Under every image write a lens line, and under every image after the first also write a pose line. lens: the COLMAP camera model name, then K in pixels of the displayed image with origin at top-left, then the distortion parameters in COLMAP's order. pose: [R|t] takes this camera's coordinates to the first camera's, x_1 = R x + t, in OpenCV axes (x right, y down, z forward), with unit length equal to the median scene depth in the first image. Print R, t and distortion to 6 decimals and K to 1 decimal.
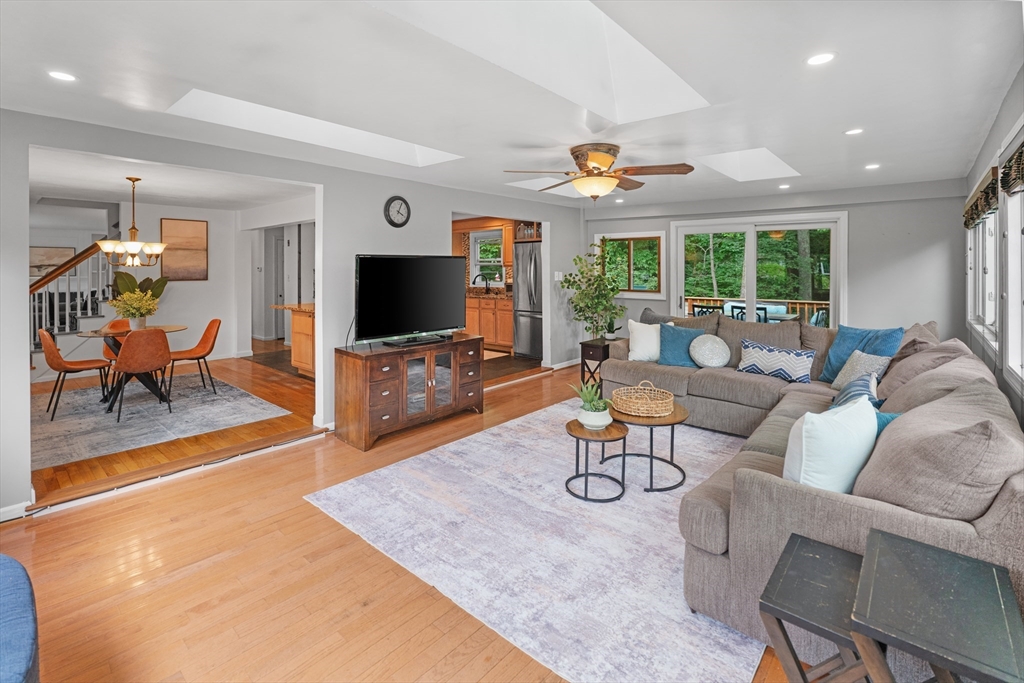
lens RADIAL K [[475.7, 0, 501.0], [0, 475.7, 262.8], [0, 0, 1]] dist [-0.008722, -0.000717]
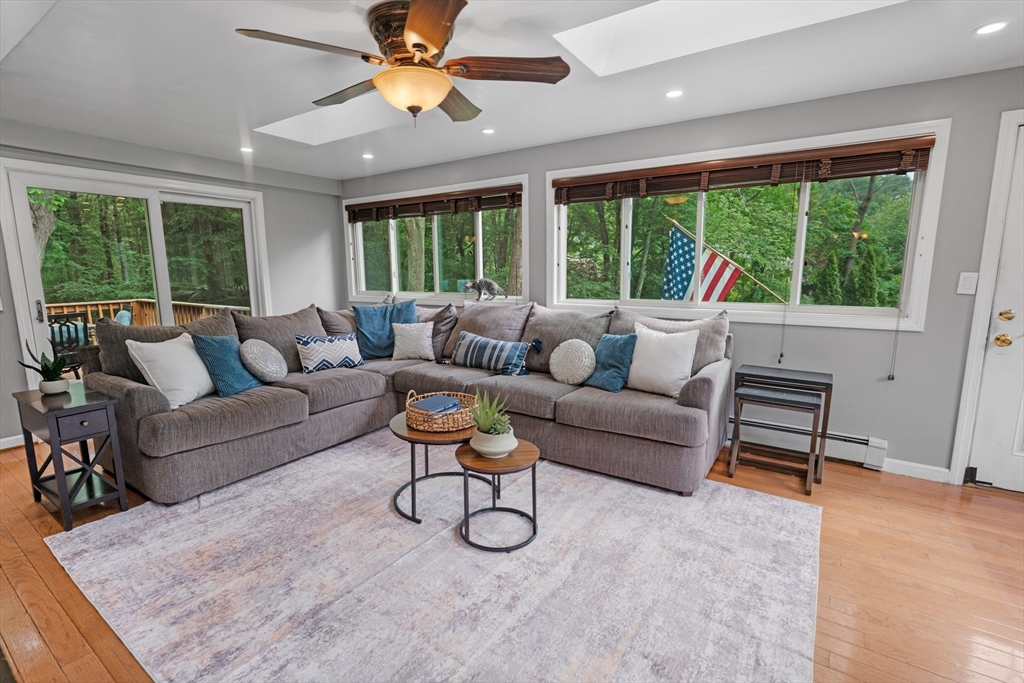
lens RADIAL K [[475.7, 0, 504.5], [0, 475.7, 339.9], [0, 0, 1]] dist [-0.008722, -0.000717]
pose [[-0.135177, -0.148770, 0.979589, -0.232297], [0.000516, 0.988653, 0.150218, 0.030482], [-0.990821, 0.020812, -0.133566, 0.507529]]
